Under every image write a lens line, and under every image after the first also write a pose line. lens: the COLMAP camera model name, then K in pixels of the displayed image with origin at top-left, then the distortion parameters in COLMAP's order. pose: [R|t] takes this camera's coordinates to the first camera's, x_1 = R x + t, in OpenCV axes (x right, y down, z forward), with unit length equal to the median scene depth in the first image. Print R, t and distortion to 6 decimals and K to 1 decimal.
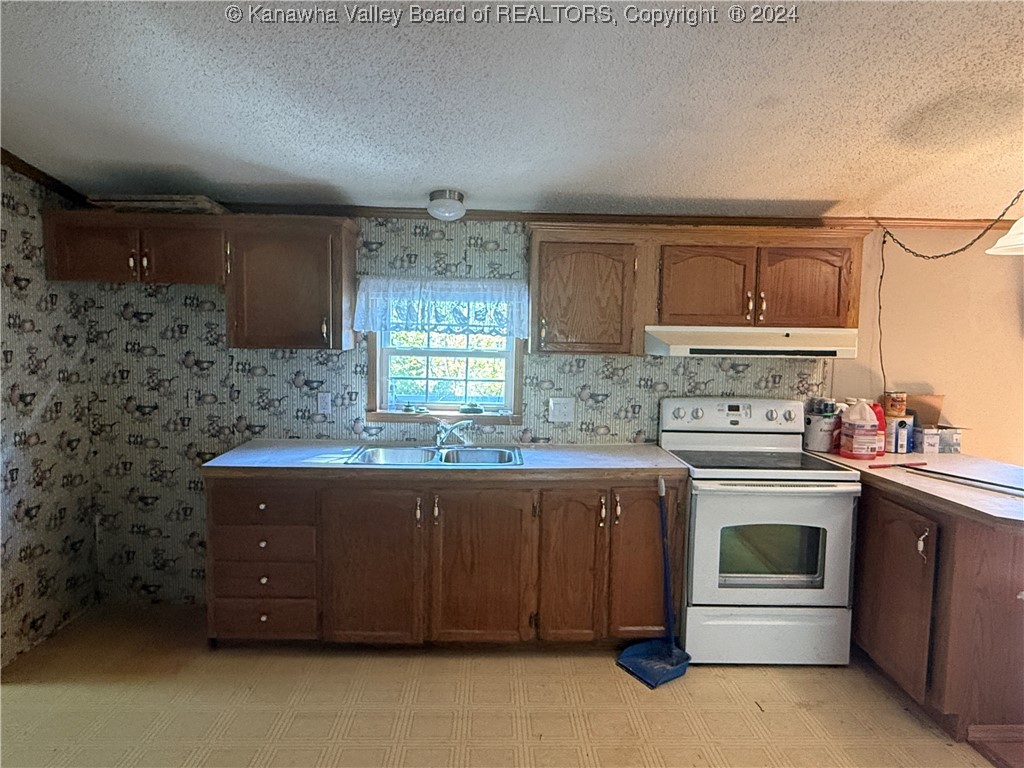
lens RADIAL K [[643.0, 0, 514.9], [0, 643.0, 382.2], [0, 0, 1]] dist [-0.002315, -0.000174]
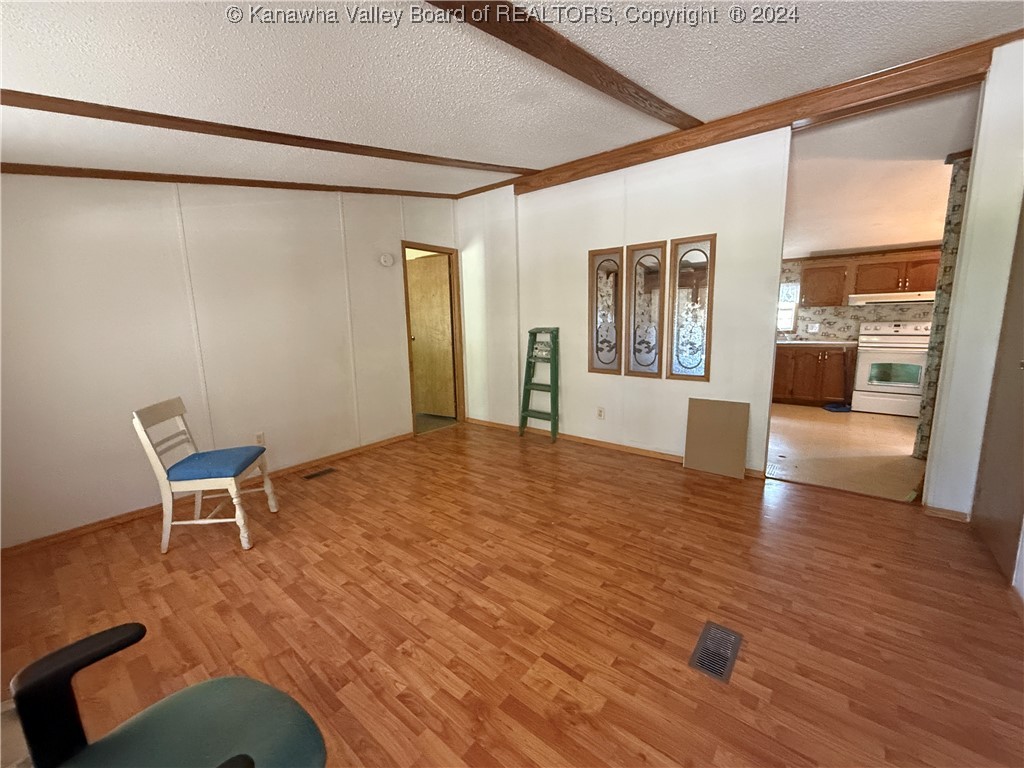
lens RADIAL K [[413.5, 0, 507.6], [0, 413.5, 384.3], [0, 0, 1]] dist [0.000507, -0.000284]
pose [[0.755438, 0.069633, -0.651509, 0.280763], [-0.015181, 0.995930, 0.088842, 0.161528], [0.655044, -0.057224, 0.753421, -1.348549]]
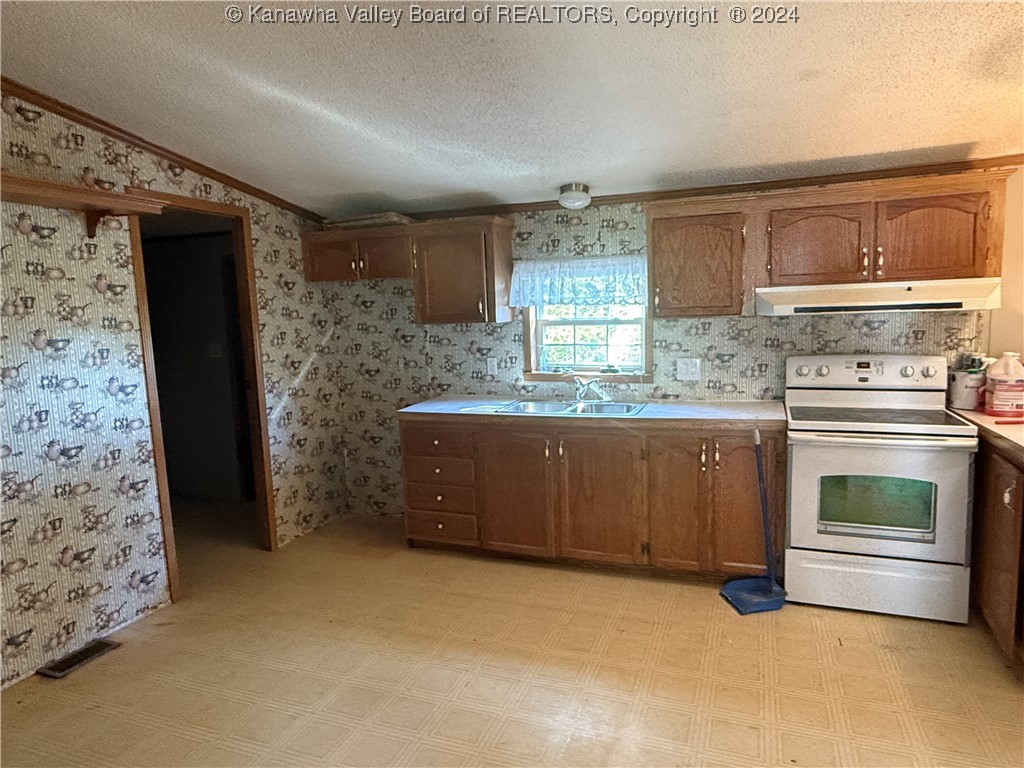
lens RADIAL K [[643.0, 0, 512.6], [0, 643.0, 380.3], [0, 0, 1]] dist [-0.002315, -0.000174]
pose [[0.920547, -0.005825, -0.390587, 0.247527], [0.020309, 0.999250, 0.032962, 0.021533], [0.390103, -0.038275, 0.919976, -0.143979]]
